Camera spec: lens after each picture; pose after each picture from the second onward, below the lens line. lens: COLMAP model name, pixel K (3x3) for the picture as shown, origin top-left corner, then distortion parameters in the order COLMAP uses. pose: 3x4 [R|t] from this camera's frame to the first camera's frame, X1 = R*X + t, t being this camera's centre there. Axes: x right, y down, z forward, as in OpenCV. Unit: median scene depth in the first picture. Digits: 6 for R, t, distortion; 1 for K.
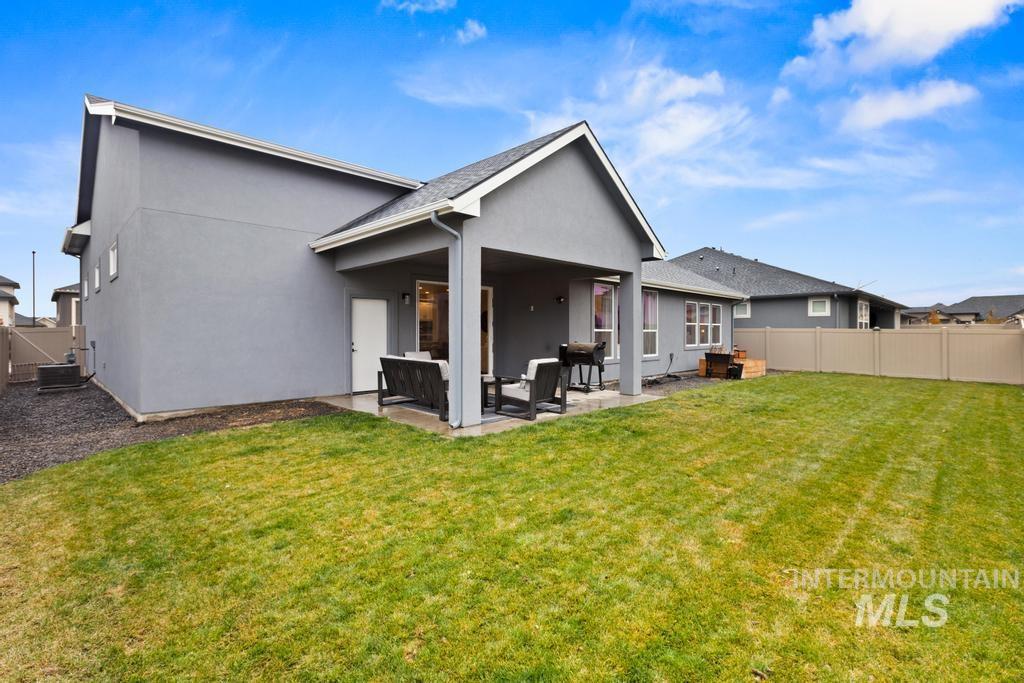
lens RADIAL K [[453.2, 0, 512.0], [0, 453.2, 341.5], [0, 0, 1]] dist [0.000050, -0.000002]
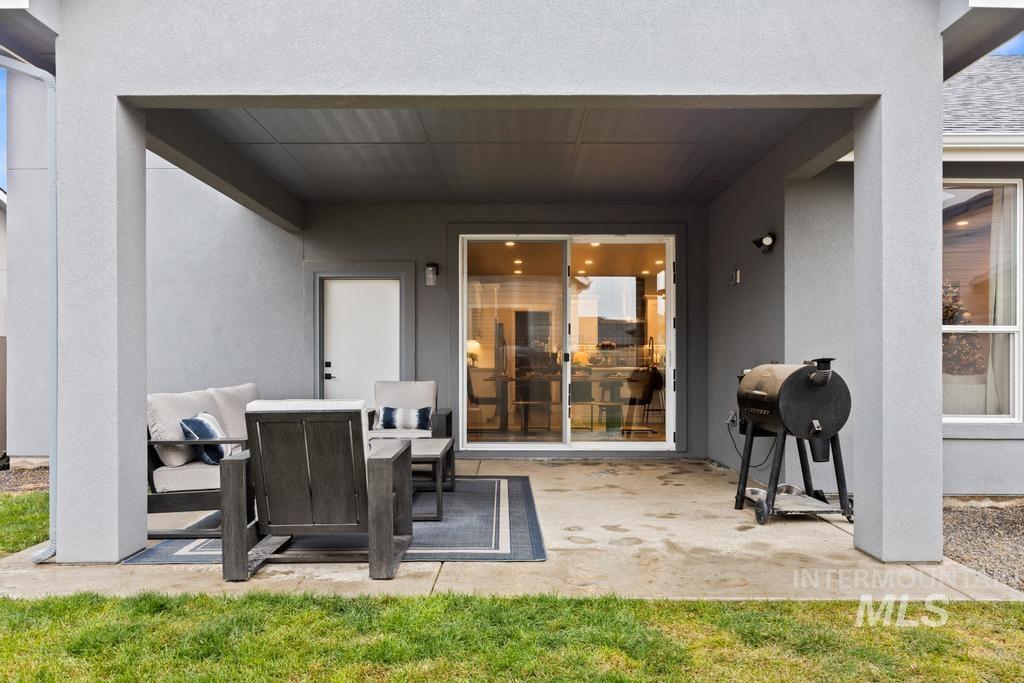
lens RADIAL K [[754.9, 0, 512.0], [0, 754.9, 341.5], [0, 0, 1]] dist [0.000039, -0.000031]
pose [[0.729810, -0.010593, -0.683568, 0.410909], [-0.012063, 0.999525, -0.028368, 0.000758], [0.683544, 0.028949, 0.729335, 0.497586]]
